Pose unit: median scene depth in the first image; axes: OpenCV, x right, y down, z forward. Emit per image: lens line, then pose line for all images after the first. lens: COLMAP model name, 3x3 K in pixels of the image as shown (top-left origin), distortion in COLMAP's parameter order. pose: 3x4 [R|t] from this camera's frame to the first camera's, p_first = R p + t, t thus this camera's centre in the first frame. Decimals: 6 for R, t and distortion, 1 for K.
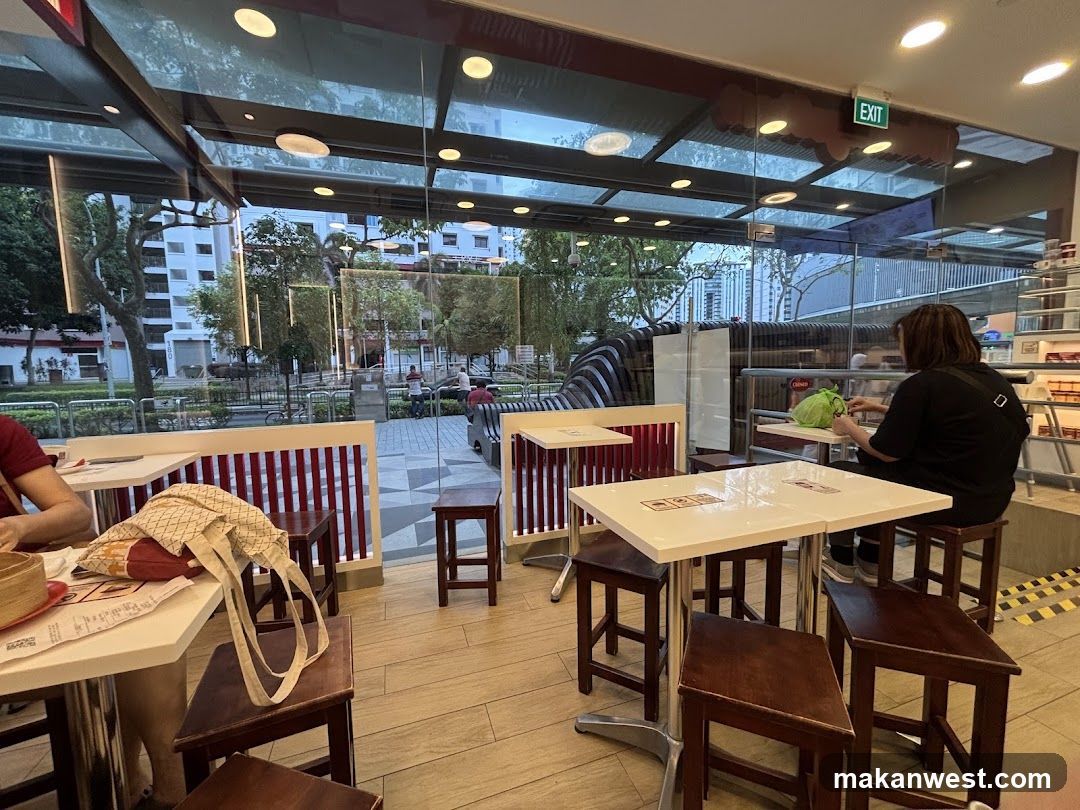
lens RADIAL K [[431.9, 0, 540.0], [0, 431.9, 405.0], [0, 0, 1]] dist [-0.014598, 0.007988]
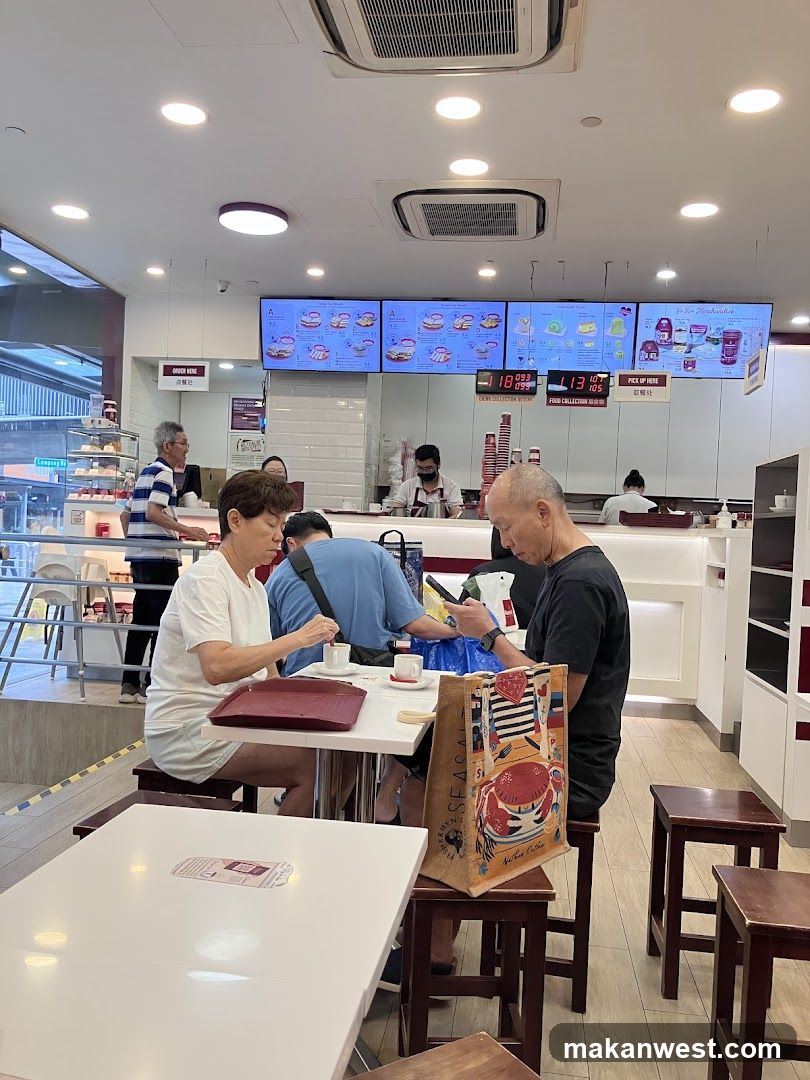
lens RADIAL K [[905.4, 0, 405.0], [0, 905.4, 540.0], [0, 0, 1]] dist [0.056111, -0.001609]
pose [[0.447109, 0.029436, 0.893995, -0.290009], [0.028988, 0.998457, -0.047373, 0.023234], [-0.894010, 0.047096, 0.445565, -0.666868]]
